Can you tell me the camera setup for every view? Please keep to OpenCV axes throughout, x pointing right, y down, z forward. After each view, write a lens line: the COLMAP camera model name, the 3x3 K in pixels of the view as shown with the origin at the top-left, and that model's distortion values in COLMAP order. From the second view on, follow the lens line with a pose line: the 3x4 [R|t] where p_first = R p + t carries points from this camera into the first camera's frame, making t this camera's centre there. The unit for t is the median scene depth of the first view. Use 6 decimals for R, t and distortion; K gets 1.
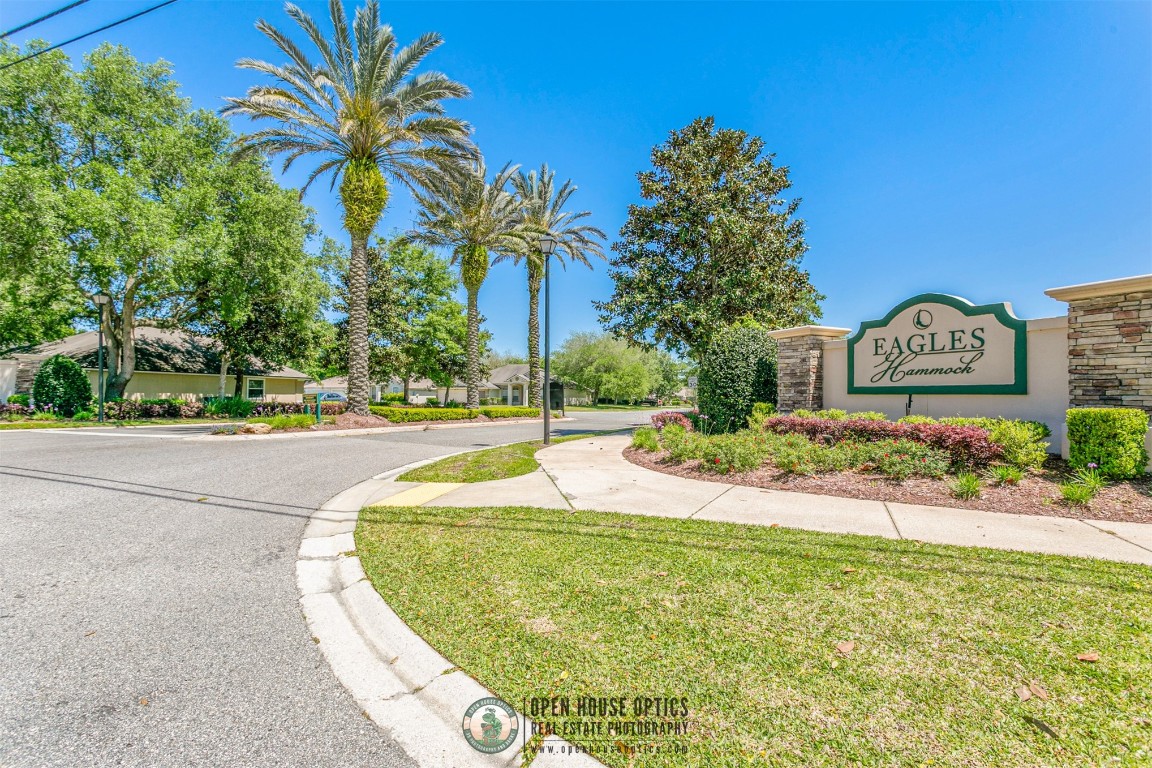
lens RADIAL K [[550.1, 0, 574.3], [0, 550.1, 388.5], [0, 0, 1]] dist [-0.000697, 0.000781]
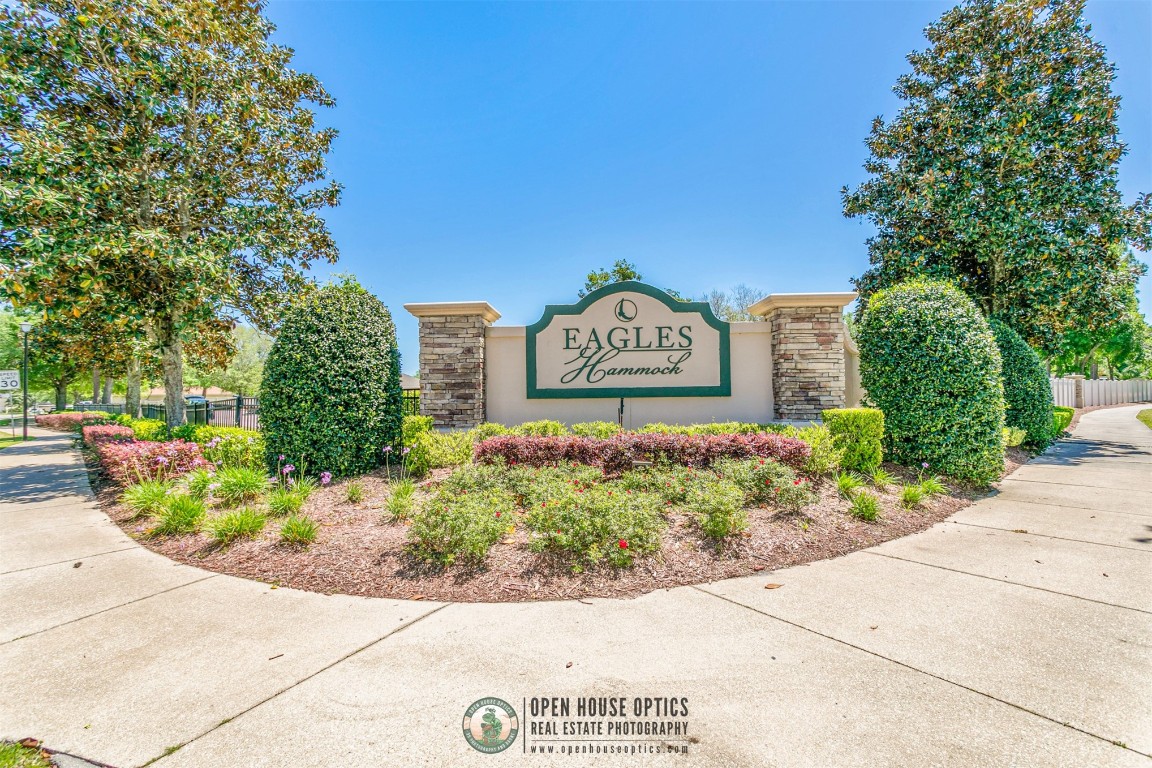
lens RADIAL K [[550.1, 0, 574.3], [0, 550.1, 388.5], [0, 0, 1]] dist [-0.000697, 0.000781]
pose [[0.436526, -0.010725, 0.899628, -0.178874], [0.004728, 0.999942, 0.009626, -0.012135], [-0.899679, 0.000051, 0.436552, 0.701326]]
